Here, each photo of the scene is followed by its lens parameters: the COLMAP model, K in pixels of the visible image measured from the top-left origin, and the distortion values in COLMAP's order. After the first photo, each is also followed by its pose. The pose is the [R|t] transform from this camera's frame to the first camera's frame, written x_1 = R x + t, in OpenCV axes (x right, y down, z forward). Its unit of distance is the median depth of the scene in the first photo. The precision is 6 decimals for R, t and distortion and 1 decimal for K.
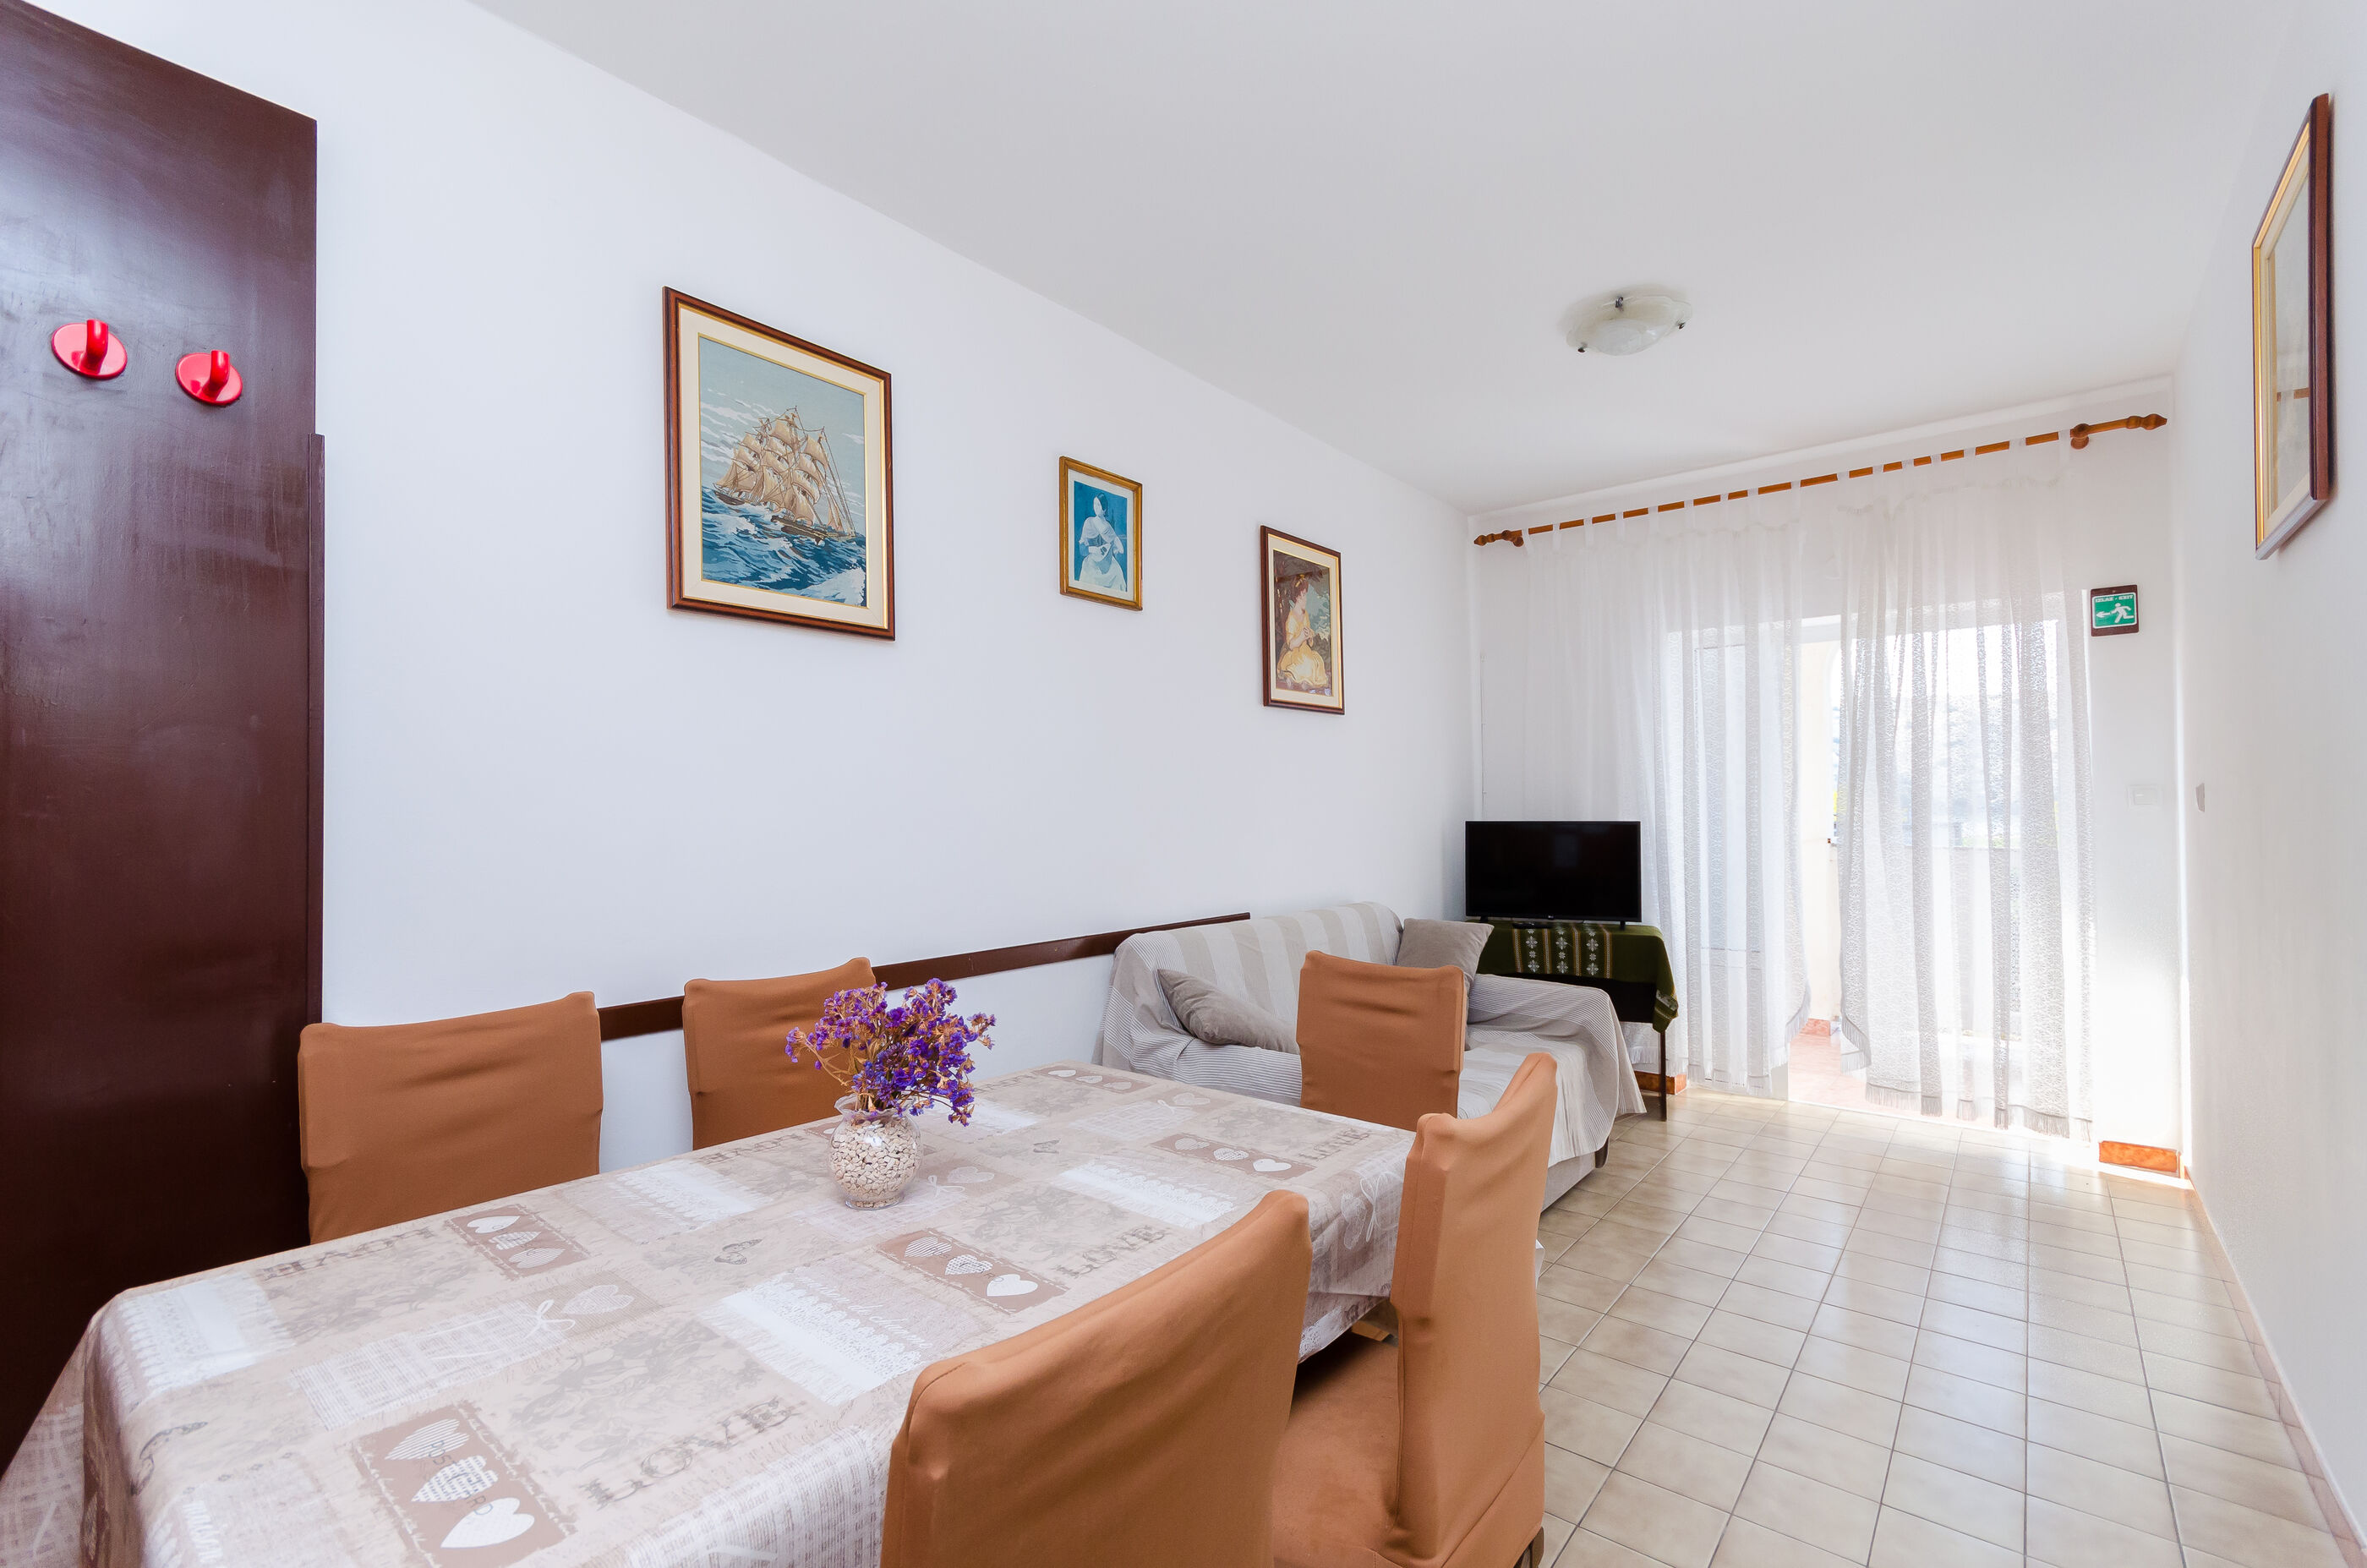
lens RADIAL K [[1023.0, 0, 1183.5], [0, 1023.0, 784.0], [0, 0, 1]] dist [0.000212, 0.000478]
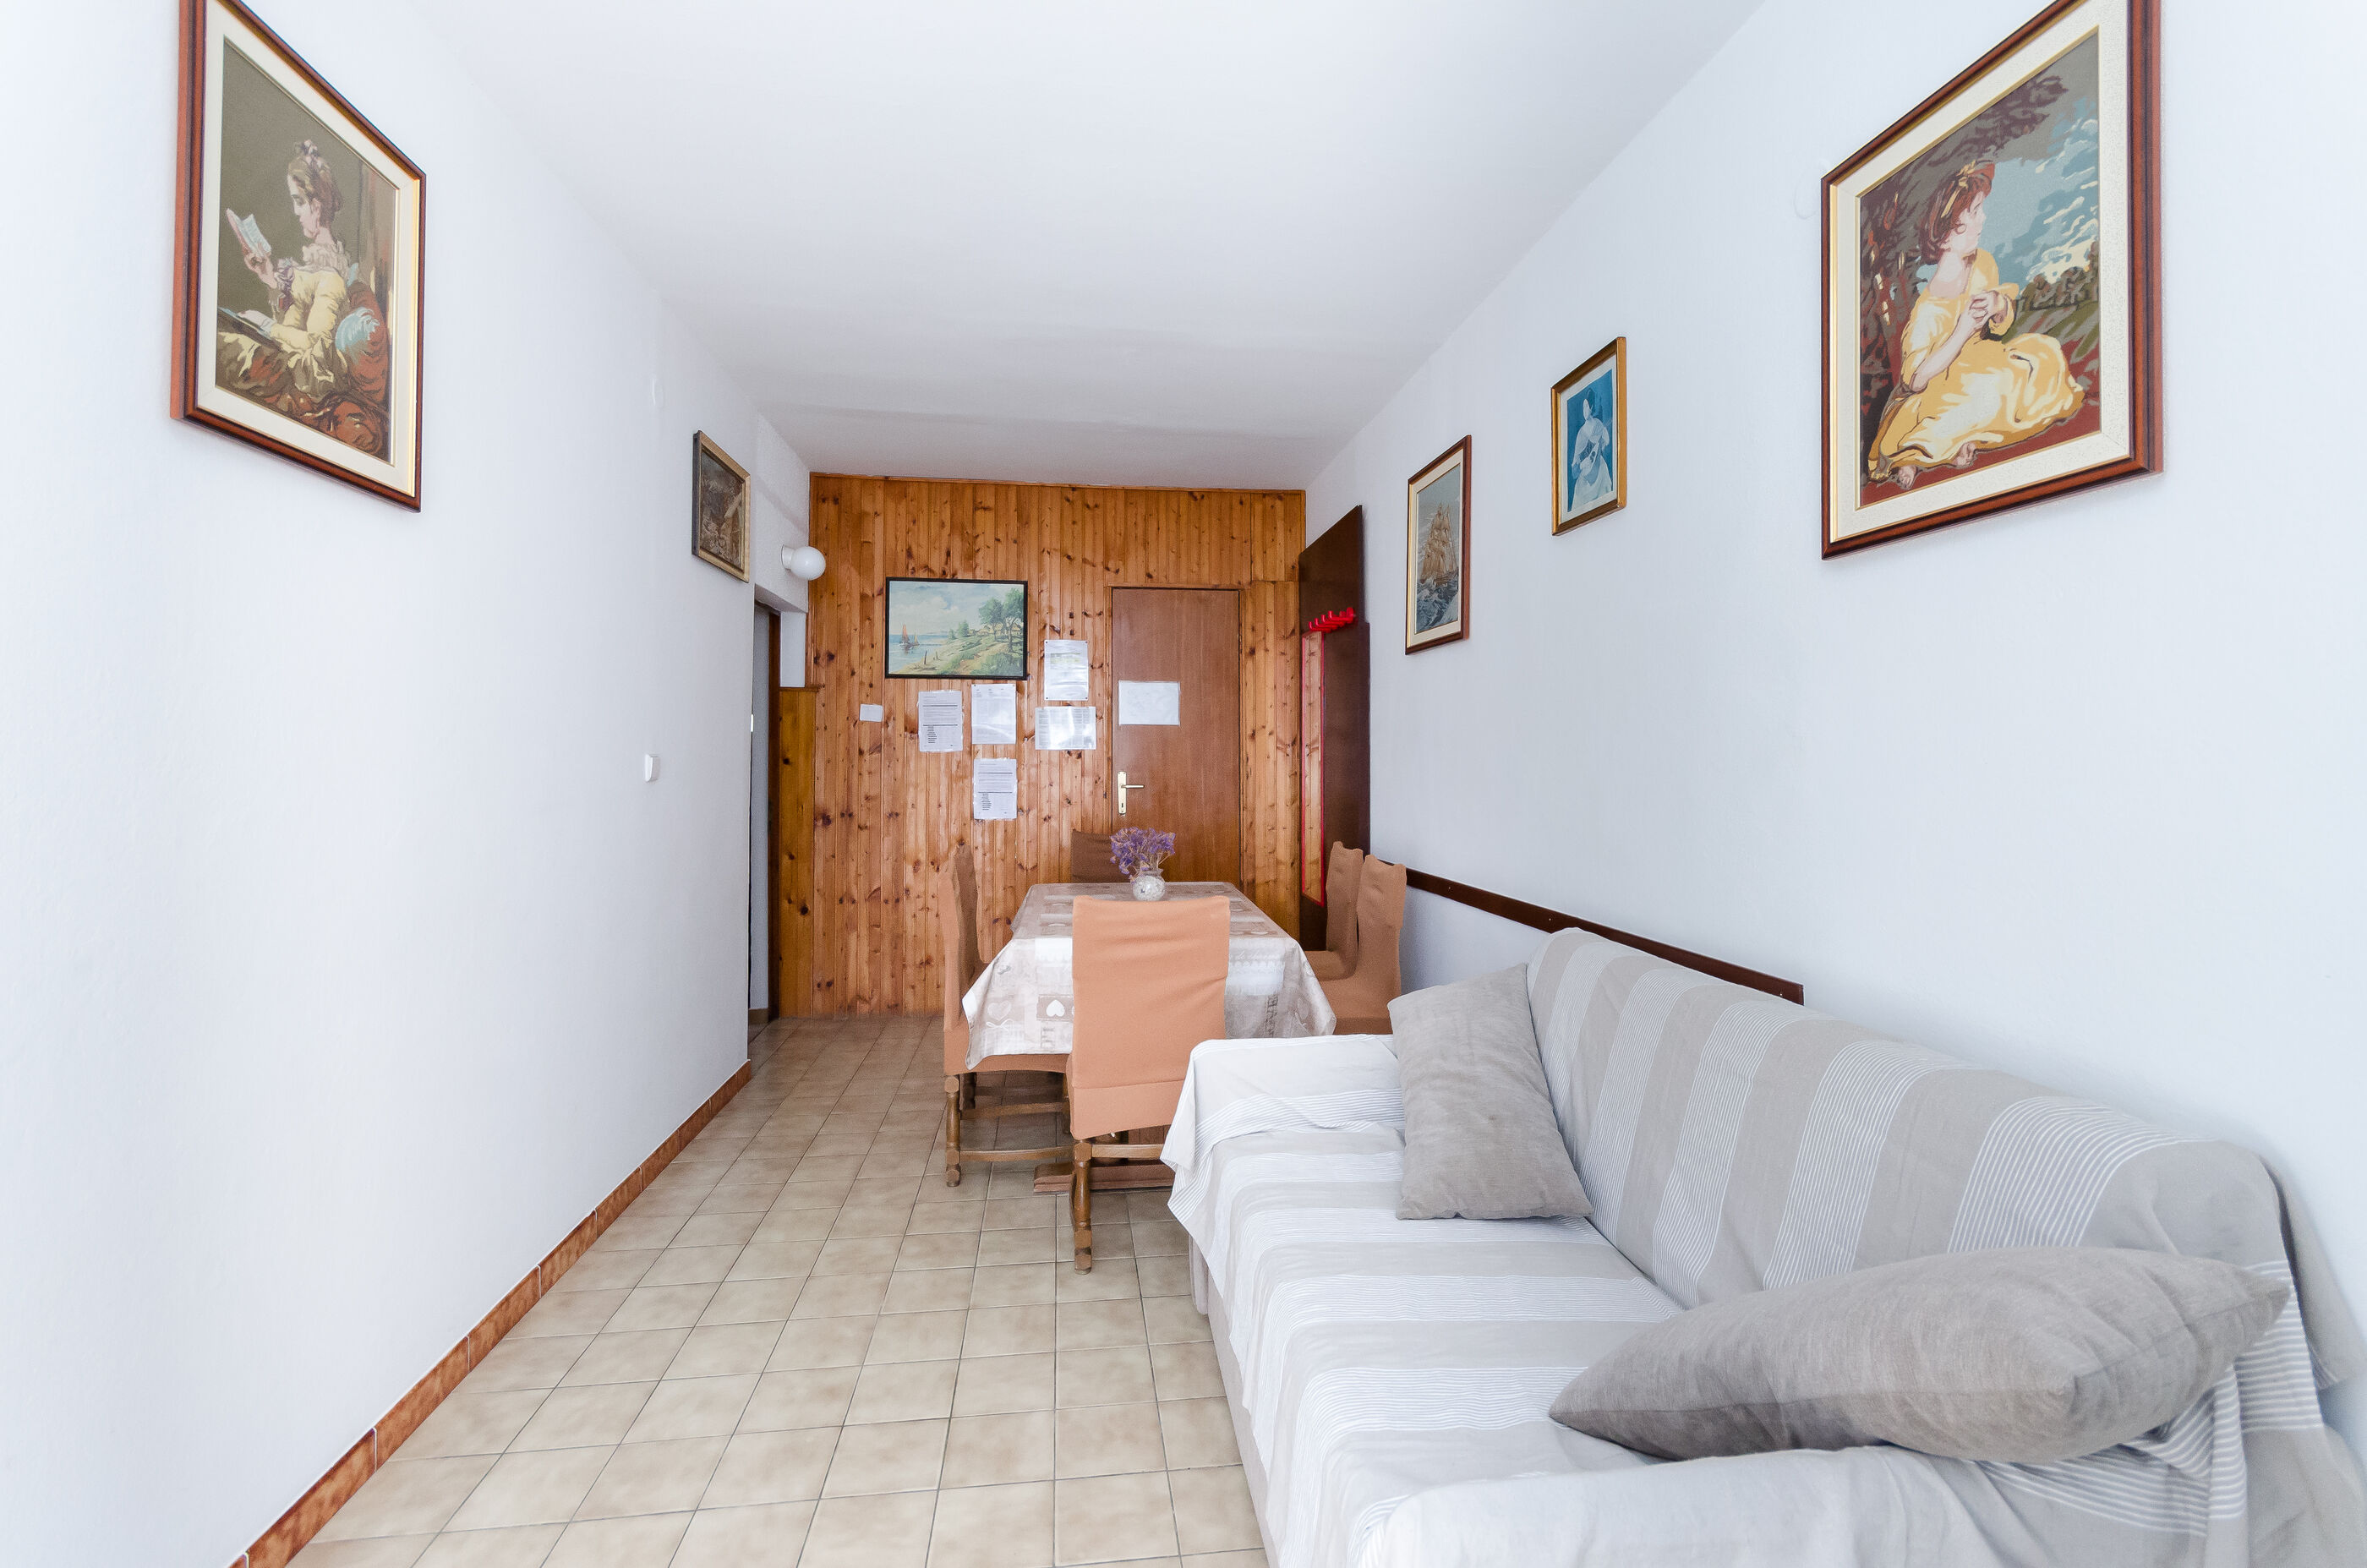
lens RADIAL K [[1023.0, 0, 1183.5], [0, 1023.0, 784.0], [0, 0, 1]] dist [0.000212, 0.000478]
pose [[-0.675377, 0.004445, -0.737459, 0.598903], [-0.000190, 0.999981, 0.006201, 0.022191], [0.737473, 0.004328, -0.675363, 1.055976]]
